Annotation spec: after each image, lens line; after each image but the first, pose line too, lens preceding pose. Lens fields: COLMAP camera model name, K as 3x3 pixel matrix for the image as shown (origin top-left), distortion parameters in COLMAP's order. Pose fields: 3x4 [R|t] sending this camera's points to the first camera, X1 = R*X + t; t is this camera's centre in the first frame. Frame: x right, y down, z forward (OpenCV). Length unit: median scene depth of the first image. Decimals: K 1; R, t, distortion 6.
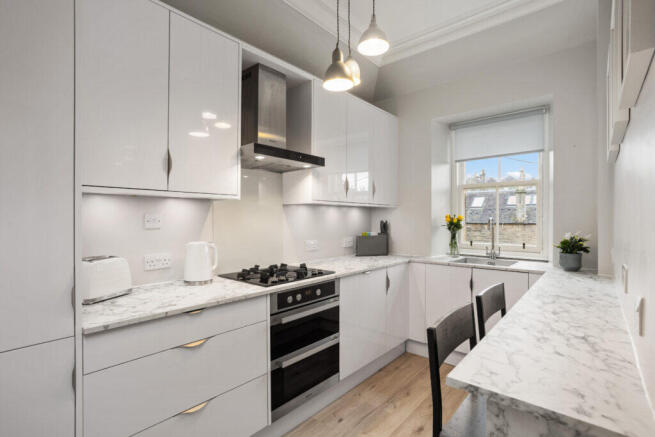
lens RADIAL K [[315.3, 0, 327.5], [0, 315.3, 218.5], [0, 0, 1]] dist [-0.047978, 0.030746]
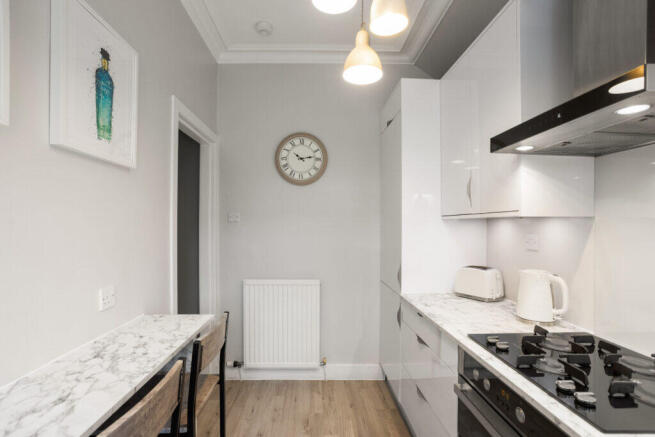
lens RADIAL K [[324.2, 0, 327.5], [0, 324.2, 218.5], [0, 0, 1]] dist [-0.053383, 0.033129]
pose [[-0.736105, -0.011936, -0.676763, 0.366850], [-0.002015, 0.999879, -0.015443, -0.030348], [0.676865, -0.010004, -0.736039, 0.879590]]
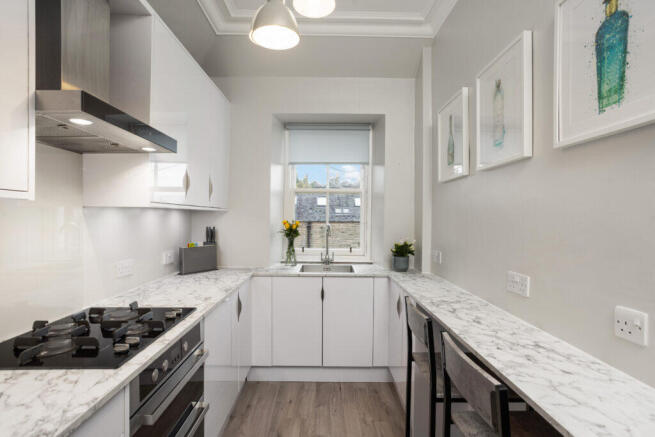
lens RADIAL K [[324.2, 0, 327.5], [0, 324.2, 218.5], [0, 0, 1]] dist [-0.053383, 0.033129]
pose [[0.748401, 0.002989, 0.663240, -0.191109], [-0.008570, 0.999950, 0.005163, -0.028321], [-0.663191, -0.009548, 0.748389, 0.240594]]
